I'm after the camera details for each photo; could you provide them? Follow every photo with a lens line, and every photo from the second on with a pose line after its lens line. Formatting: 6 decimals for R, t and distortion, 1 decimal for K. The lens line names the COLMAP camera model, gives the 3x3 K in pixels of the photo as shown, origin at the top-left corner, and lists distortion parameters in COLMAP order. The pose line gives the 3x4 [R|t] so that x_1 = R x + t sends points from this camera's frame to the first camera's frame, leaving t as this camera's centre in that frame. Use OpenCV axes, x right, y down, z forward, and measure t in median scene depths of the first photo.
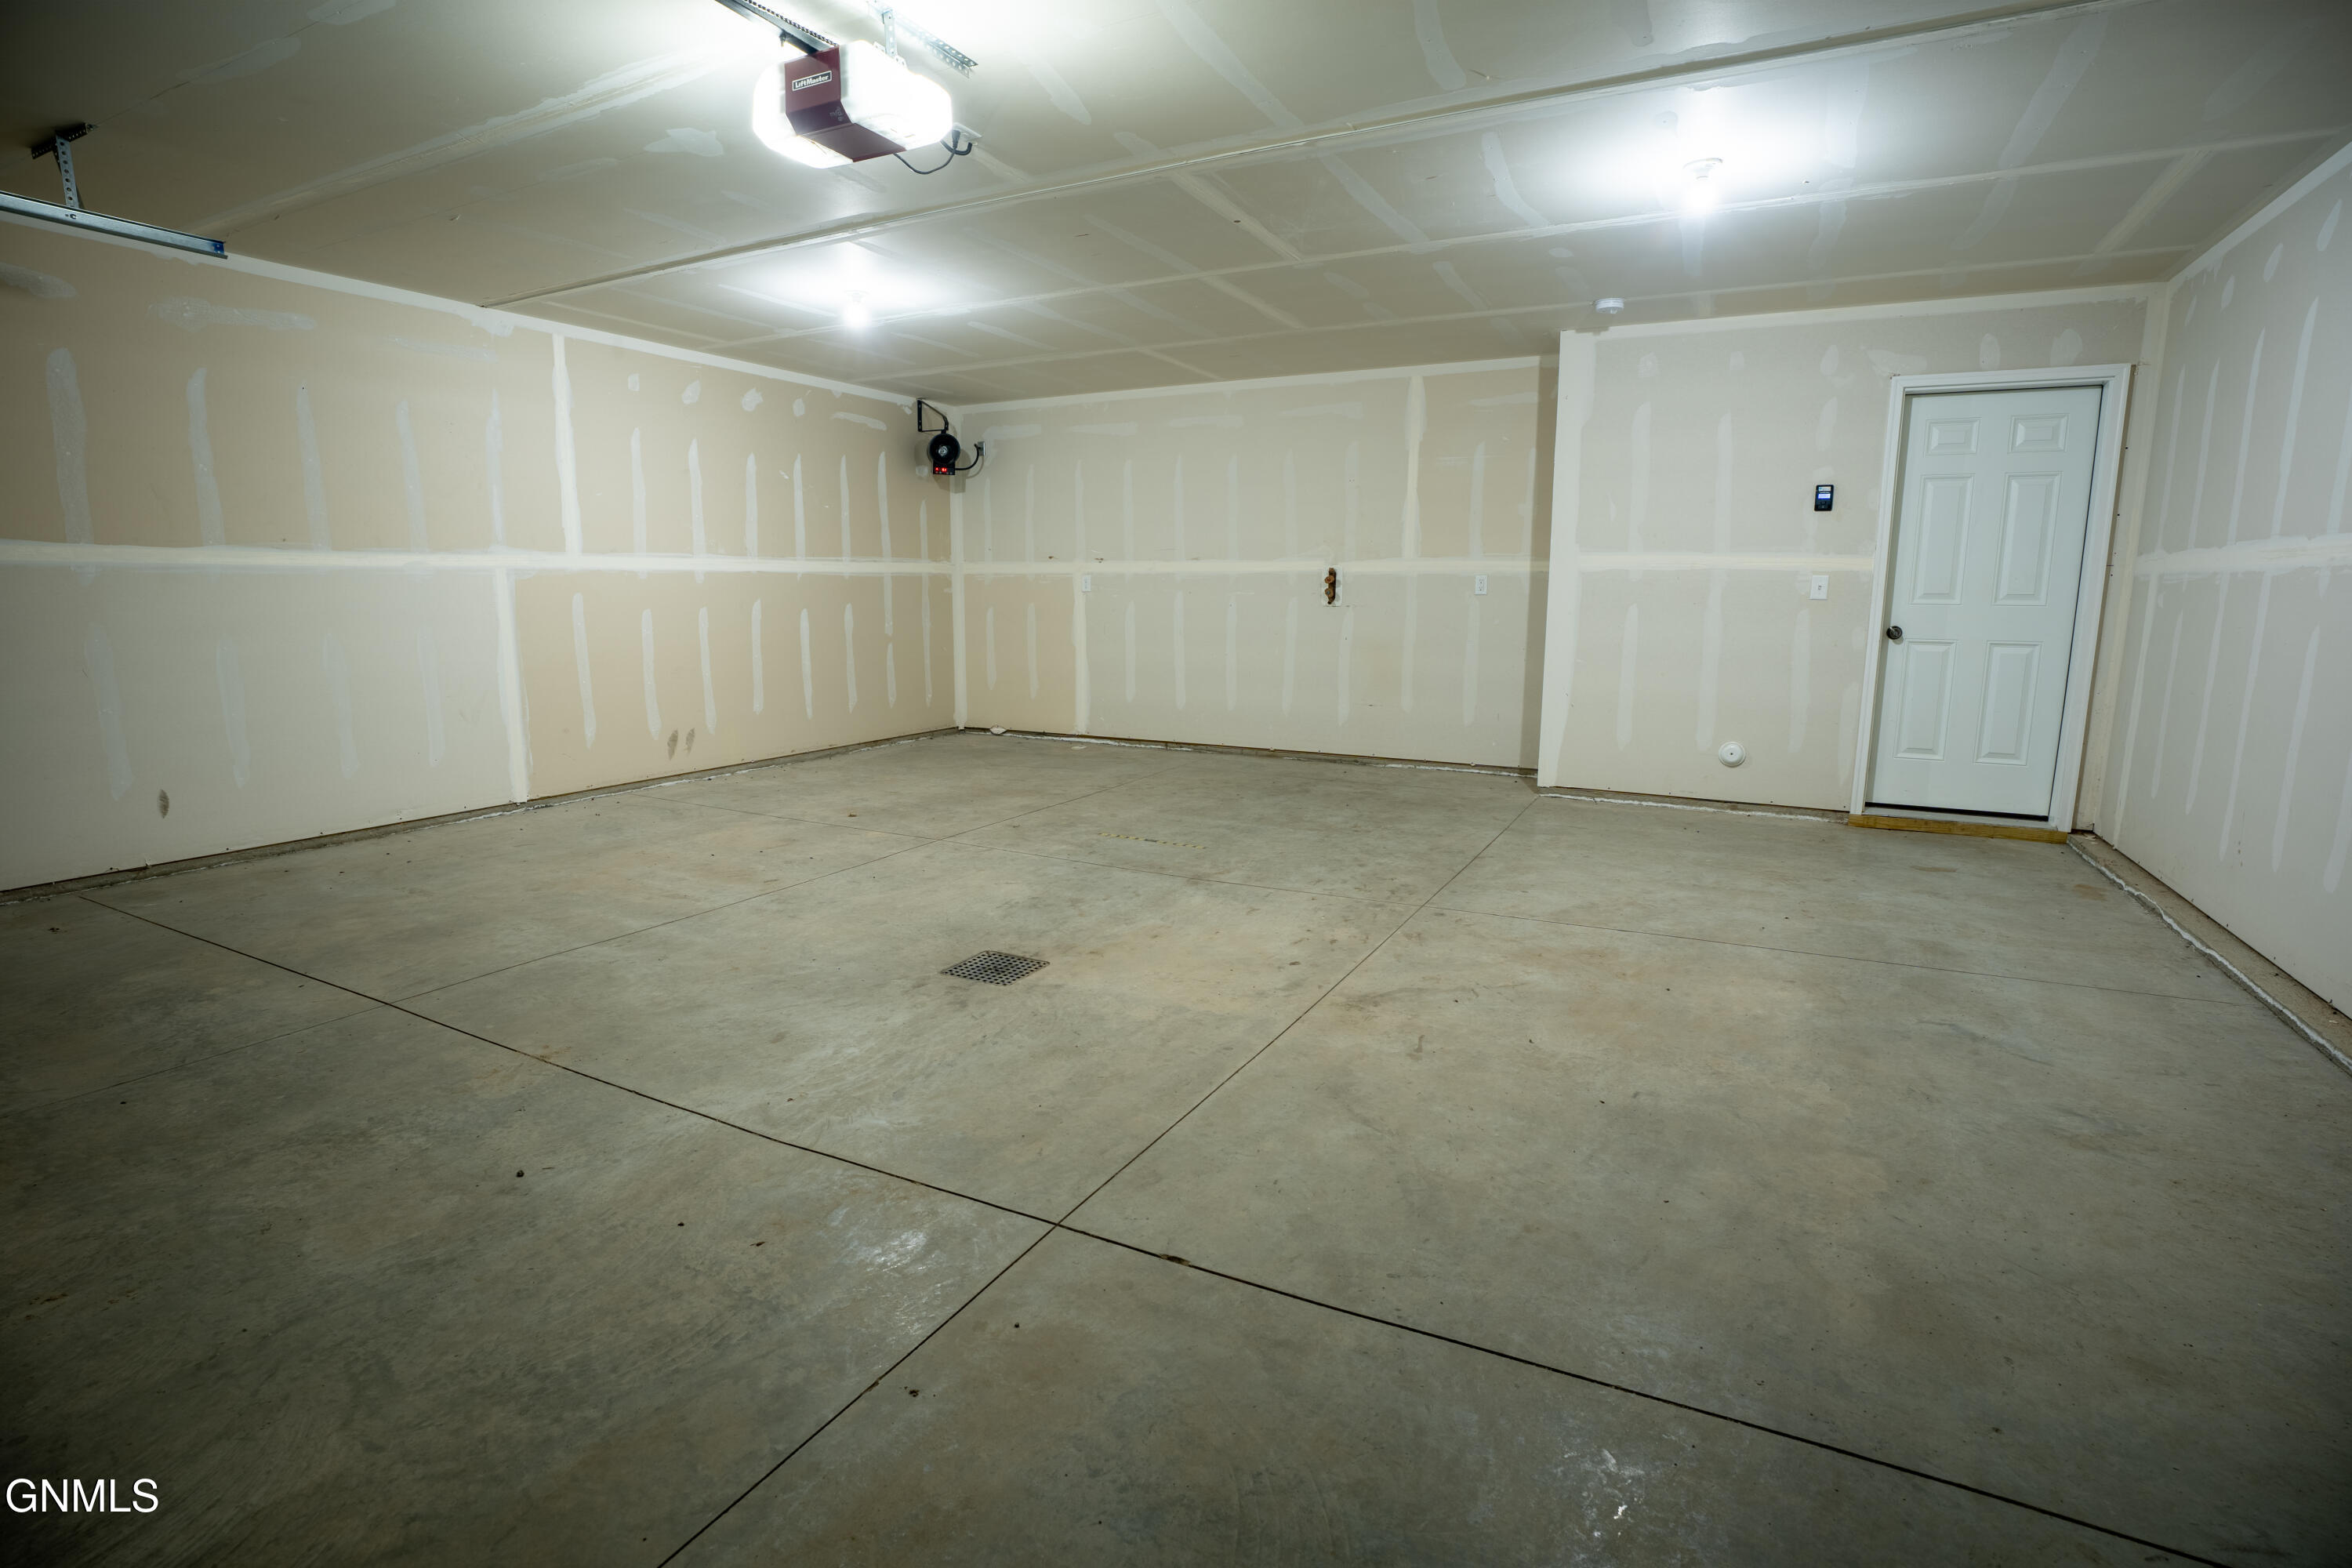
lens RADIAL K [[1147.9, 0, 1170.1], [0, 1147.9, 781.0], [0, 0, 1]] dist [-0.036151, 0.005696]
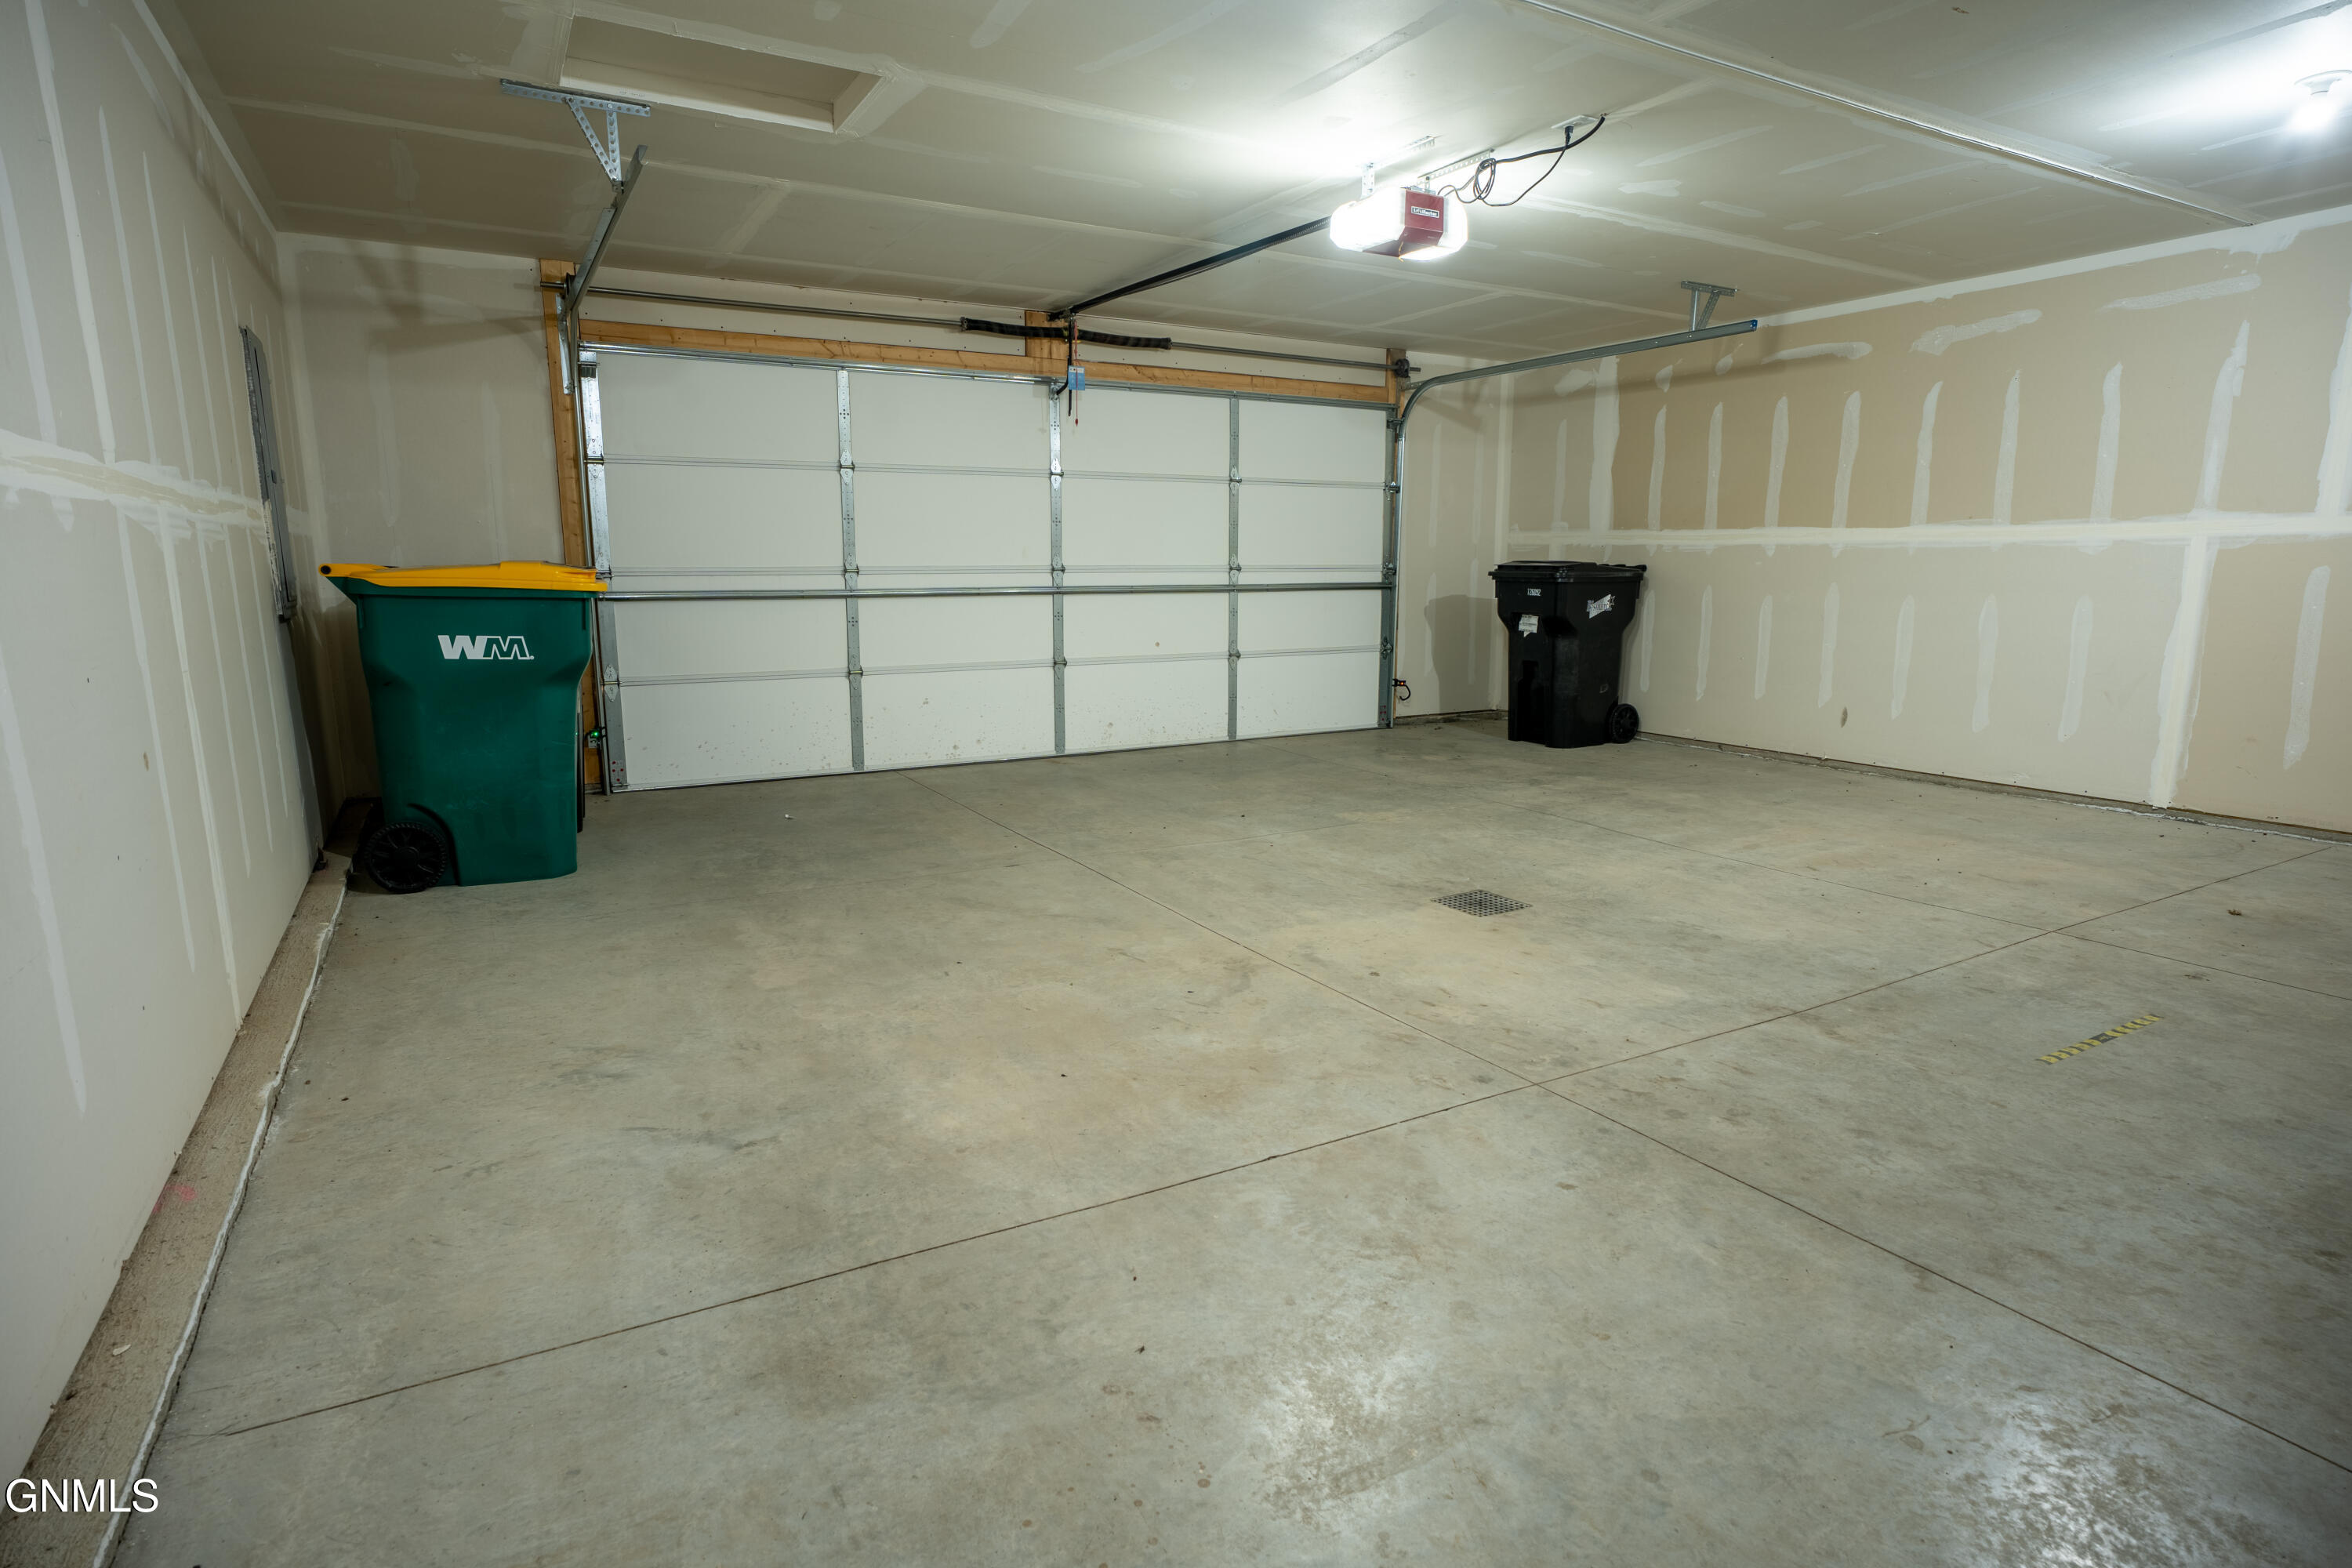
lens RADIAL K [[1216.2, 0, 1175.2], [0, 1216.2, 787.2], [0, 0, 1]] dist [-0.019668, 0.001151]
pose [[-0.536044, 0.148719, -0.830987, 1.000527], [-0.140815, 0.954817, 0.261716, -0.217351], [0.832363, 0.257307, -0.490882, 1.348252]]
